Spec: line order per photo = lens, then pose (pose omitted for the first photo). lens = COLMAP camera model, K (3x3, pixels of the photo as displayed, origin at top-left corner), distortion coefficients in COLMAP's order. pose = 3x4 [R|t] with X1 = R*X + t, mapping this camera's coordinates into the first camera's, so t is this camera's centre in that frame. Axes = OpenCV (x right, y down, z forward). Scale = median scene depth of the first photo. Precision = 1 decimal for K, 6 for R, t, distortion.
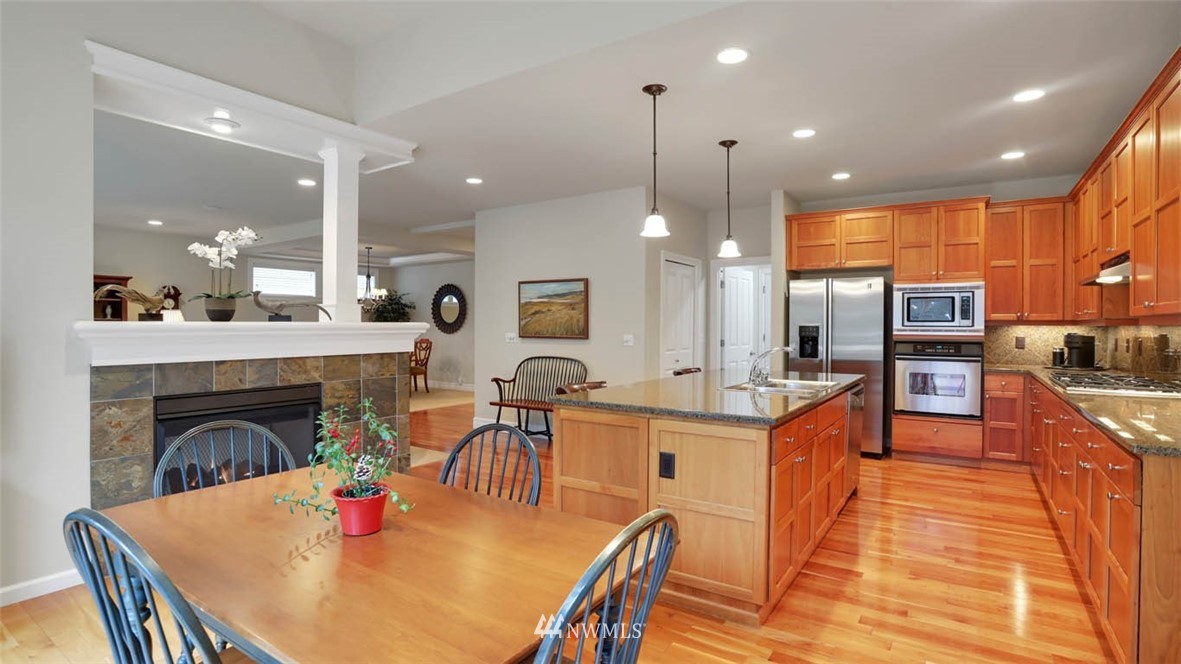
lens RADIAL K [[586.4, 0, 581.1], [0, 586.4, 331.1], [0, 0, 1]] dist [-0.037161, 0.012413]
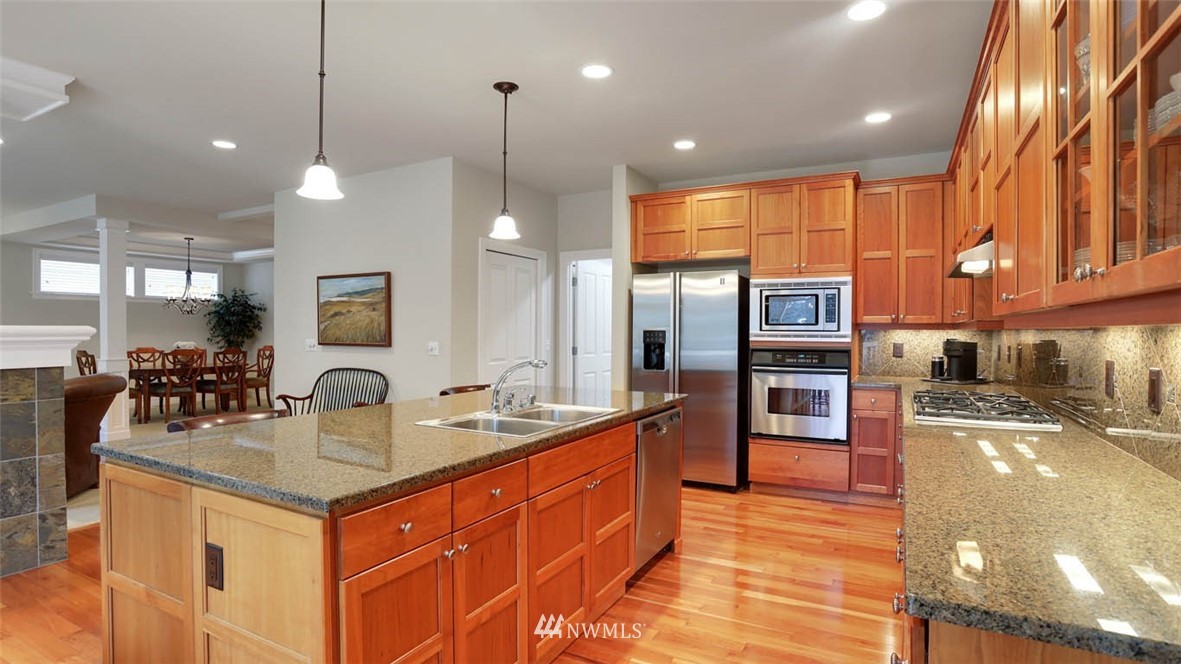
lens RADIAL K [[586.4, 0, 589.5], [0, 586.4, 337.4], [0, 0, 1]] dist [-0.037161, 0.012413]
pose [[0.996028, -0.001525, 0.089030, 0.245866], [0.001309, 0.999996, 0.002492, -0.001144], [-0.089034, -0.002366, 0.996026, 0.203673]]
